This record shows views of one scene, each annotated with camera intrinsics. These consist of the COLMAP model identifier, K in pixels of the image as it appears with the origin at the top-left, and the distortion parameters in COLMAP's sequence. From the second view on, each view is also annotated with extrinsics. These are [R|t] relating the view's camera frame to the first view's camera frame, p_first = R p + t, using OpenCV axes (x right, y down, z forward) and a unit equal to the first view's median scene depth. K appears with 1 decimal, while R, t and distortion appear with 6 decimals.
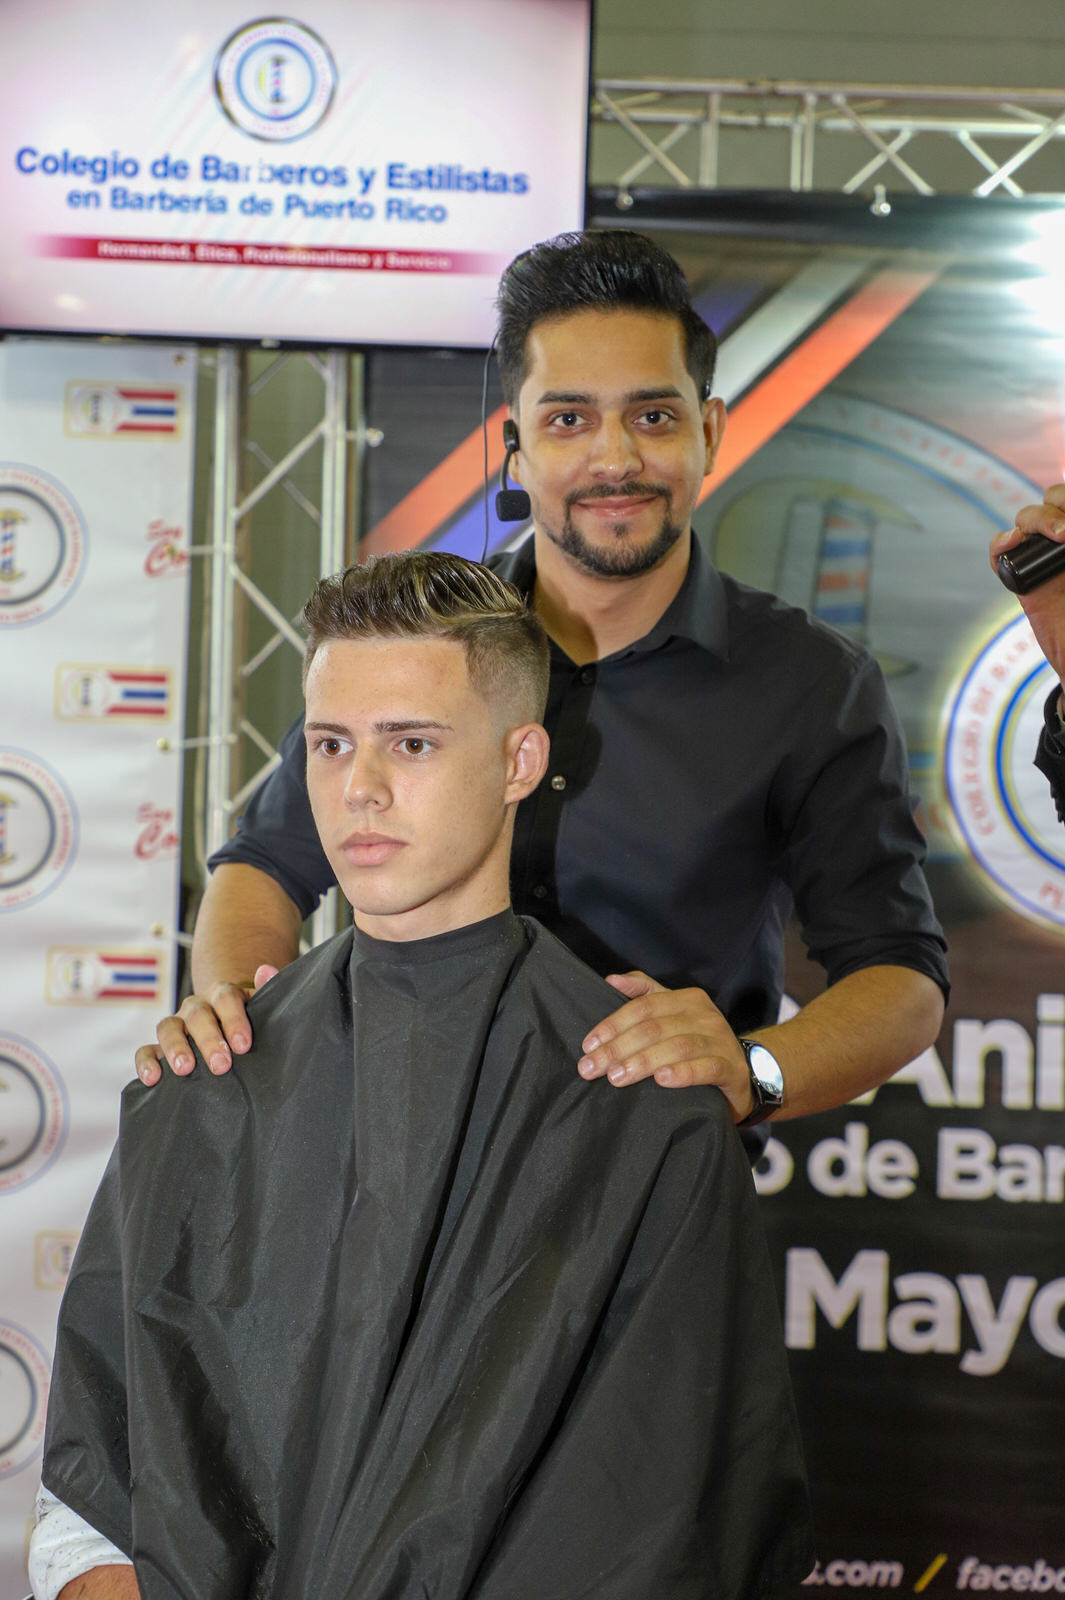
lens RADIAL K [[2215.4, 0, 521.7], [0, 2215.4, 780.0], [0, 0, 1]] dist [0.008470, 0.000000]
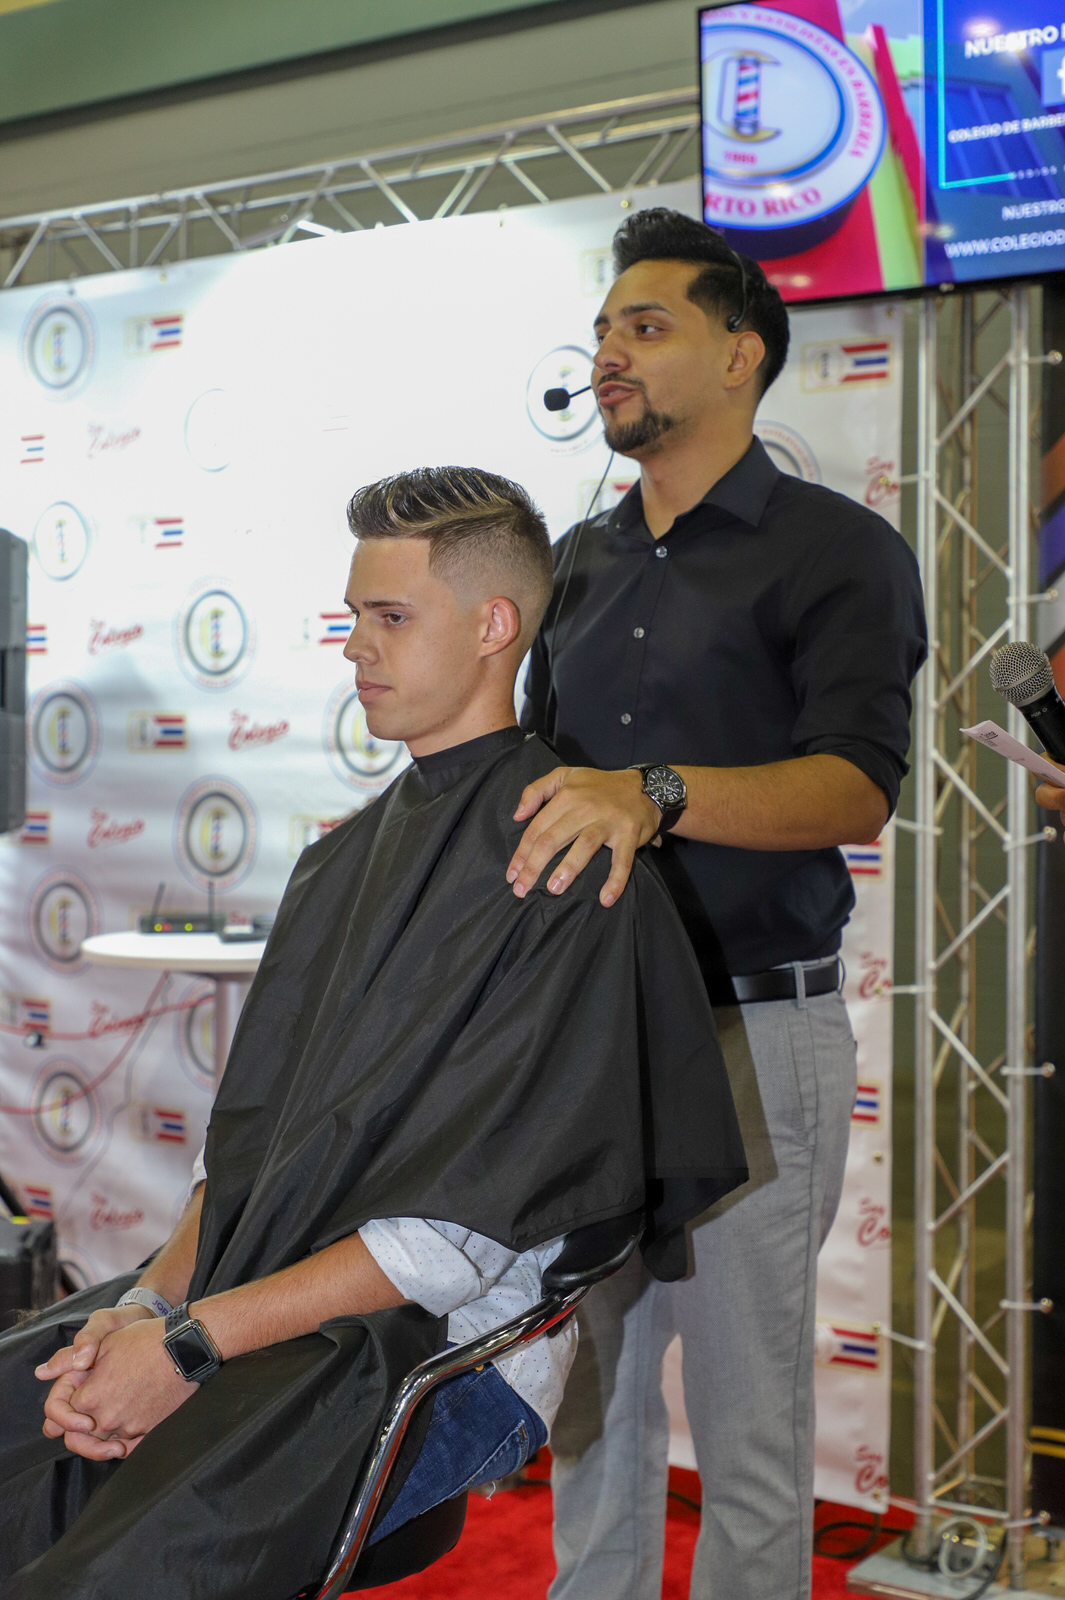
lens RADIAL K [[2215.4, 0, 518.2], [0, 2215.4, 782.3], [0, 0, 1]] dist [0.008470, 0.000000]
pose [[0.818140, -0.017992, -0.574738, 0.339717], [0.030818, 0.999446, 0.012581, 0.030404], [0.574193, -0.028005, 0.818241, -0.044361]]
